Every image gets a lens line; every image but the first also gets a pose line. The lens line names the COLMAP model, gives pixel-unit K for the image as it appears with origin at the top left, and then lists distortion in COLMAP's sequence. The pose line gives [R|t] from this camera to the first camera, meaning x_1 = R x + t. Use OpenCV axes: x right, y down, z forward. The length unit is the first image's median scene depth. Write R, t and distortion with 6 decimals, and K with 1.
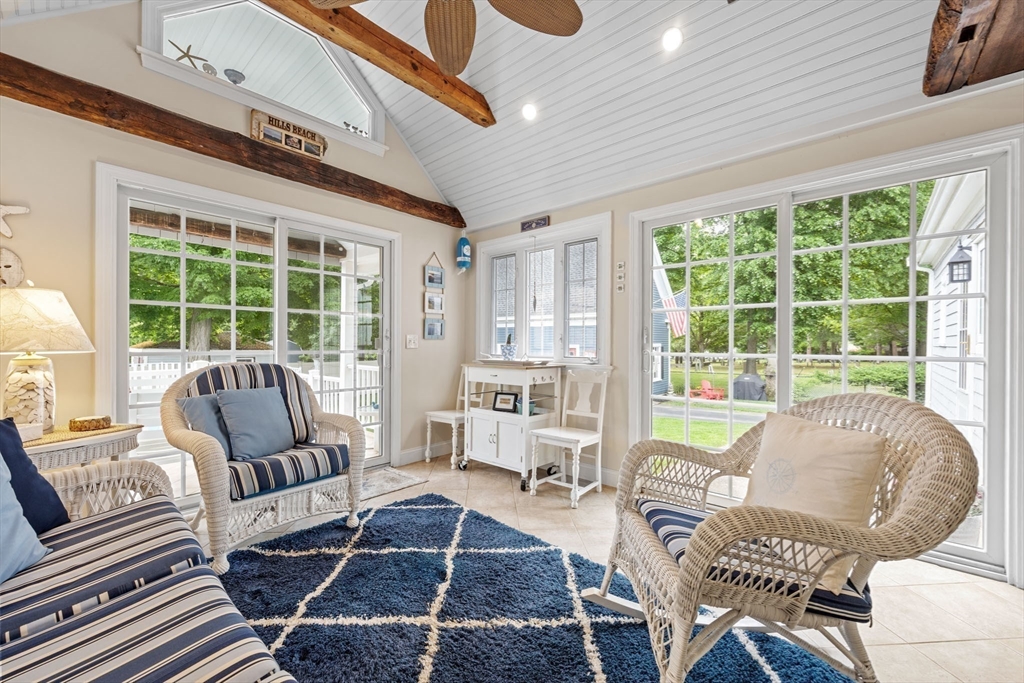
lens RADIAL K [[404.4, 0, 512.0], [0, 404.4, 342.1], [0, 0, 1]] dist [0.000653, 0.000093]
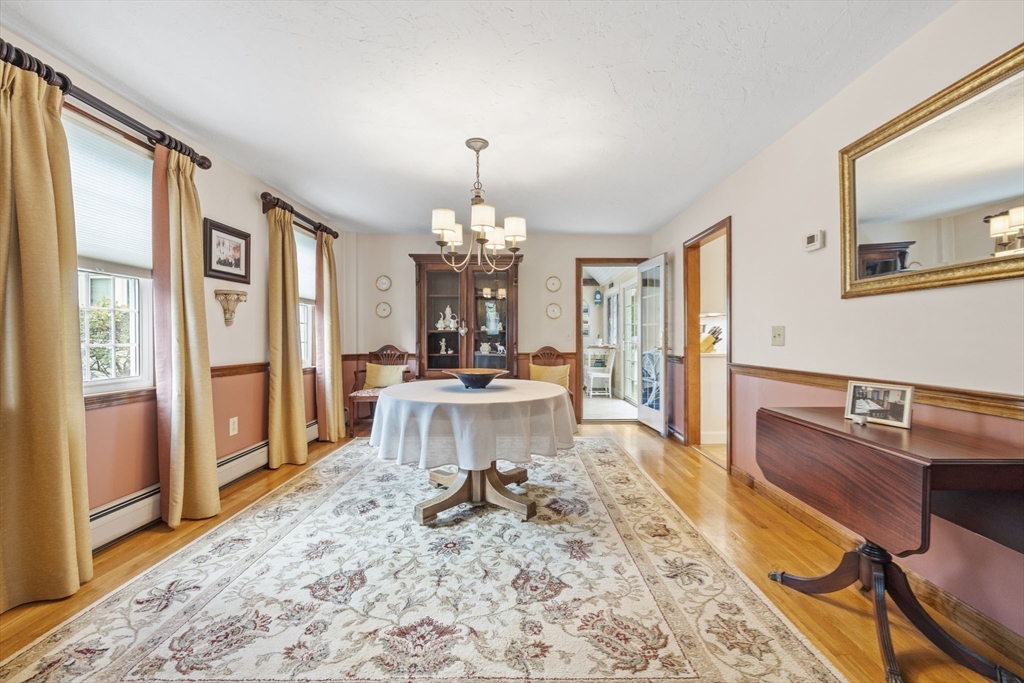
lens RADIAL K [[404.4, 0, 512.7], [0, 404.4, 343.4], [0, 0, 1]] dist [0.000653, 0.000093]
pose [[0.655414, 0.006385, -0.755243, 1.258705], [0.004519, 0.999913, 0.012376, 0.001676], [0.755256, -0.011524, 0.655328, -0.816806]]
